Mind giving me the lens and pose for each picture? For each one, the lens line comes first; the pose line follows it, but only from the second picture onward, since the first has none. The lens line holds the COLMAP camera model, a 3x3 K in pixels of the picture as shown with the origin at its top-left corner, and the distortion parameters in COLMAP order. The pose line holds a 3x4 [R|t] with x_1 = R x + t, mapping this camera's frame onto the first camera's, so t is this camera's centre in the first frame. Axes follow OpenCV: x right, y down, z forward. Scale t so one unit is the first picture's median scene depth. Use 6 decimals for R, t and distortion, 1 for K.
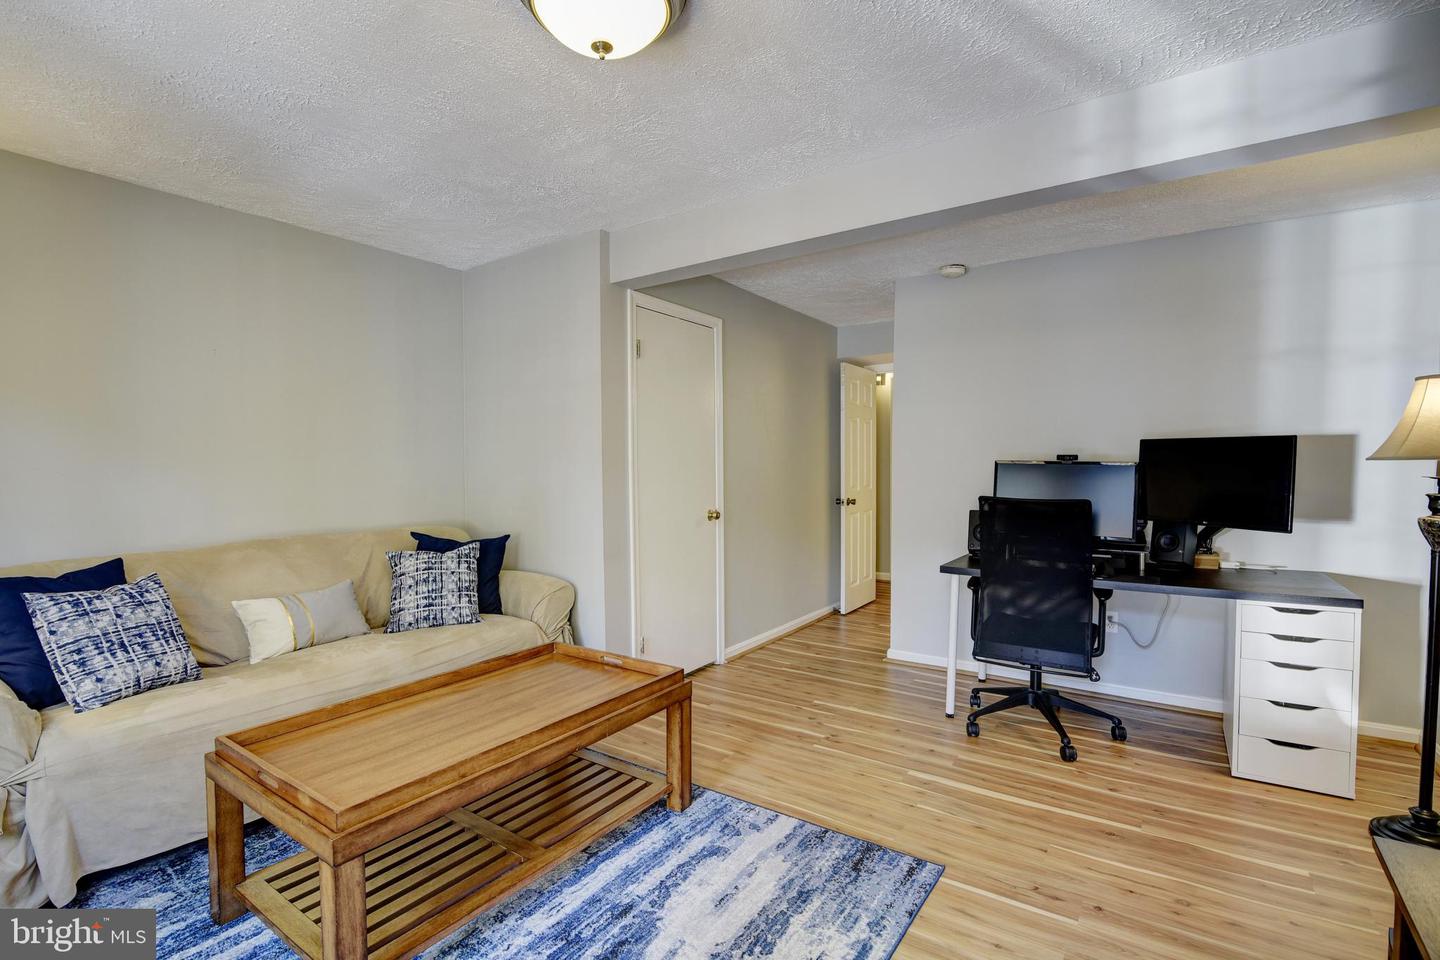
lens RADIAL K [[660.9, 0, 713.6], [0, 660.9, 485.5], [0, 0, 1]] dist [-0.022413, 0.003112]
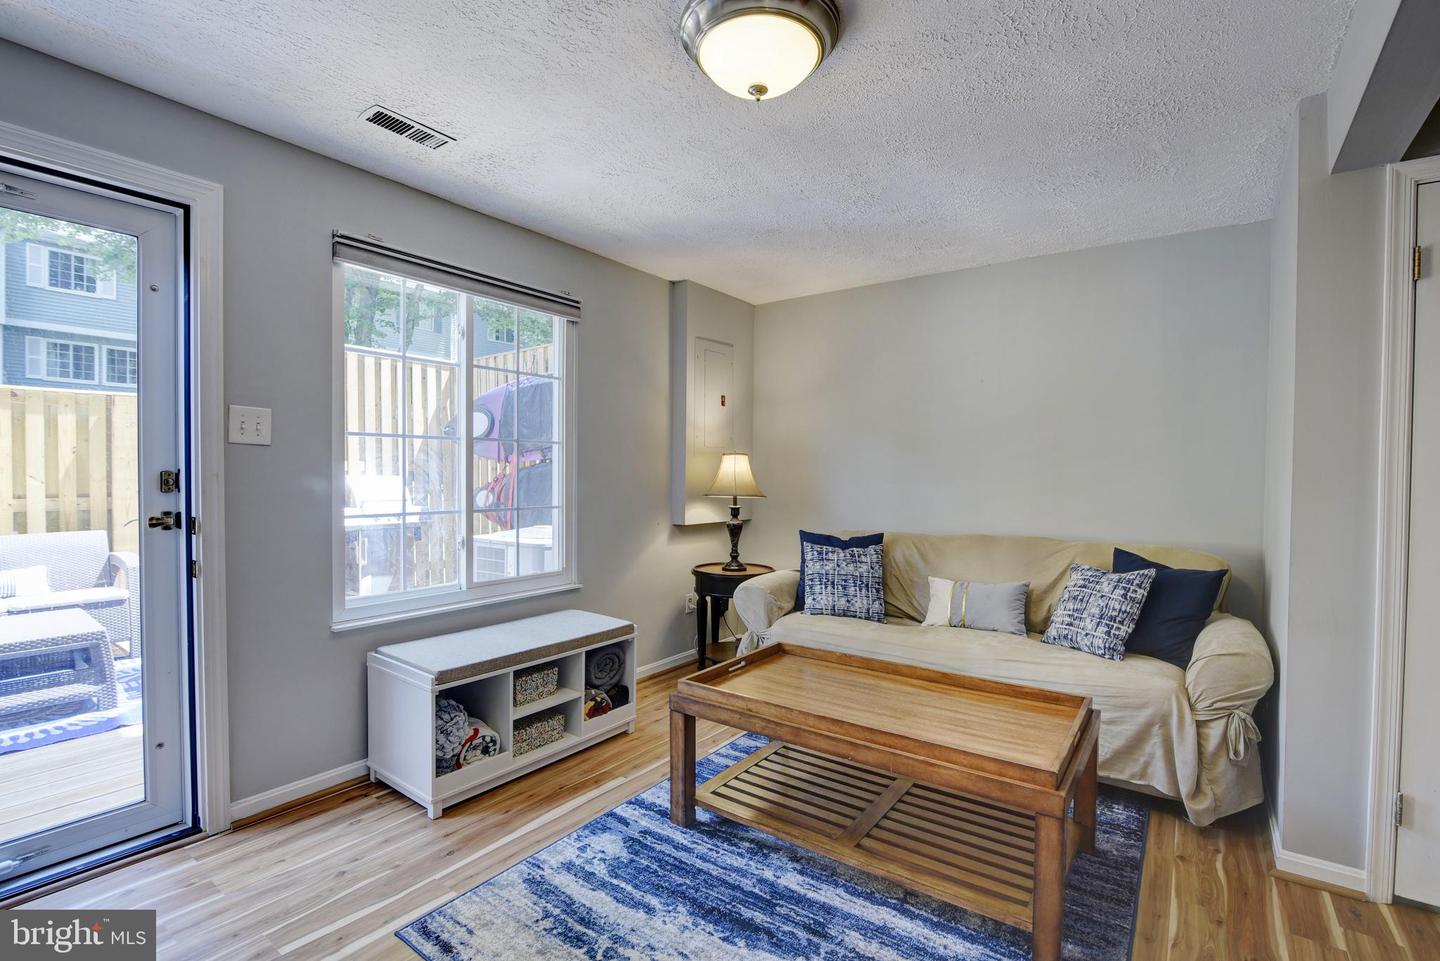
lens RADIAL K [[660.9, 0, 727.8], [0, 660.9, 484.7], [0, 0, 1]] dist [-0.022413, 0.003112]
pose [[-0.012341, 0.021705, -0.999688, 0.683771], [-0.041116, 0.998908, 0.022195, -0.021912], [0.999078, 0.041377, -0.011436, 0.713438]]
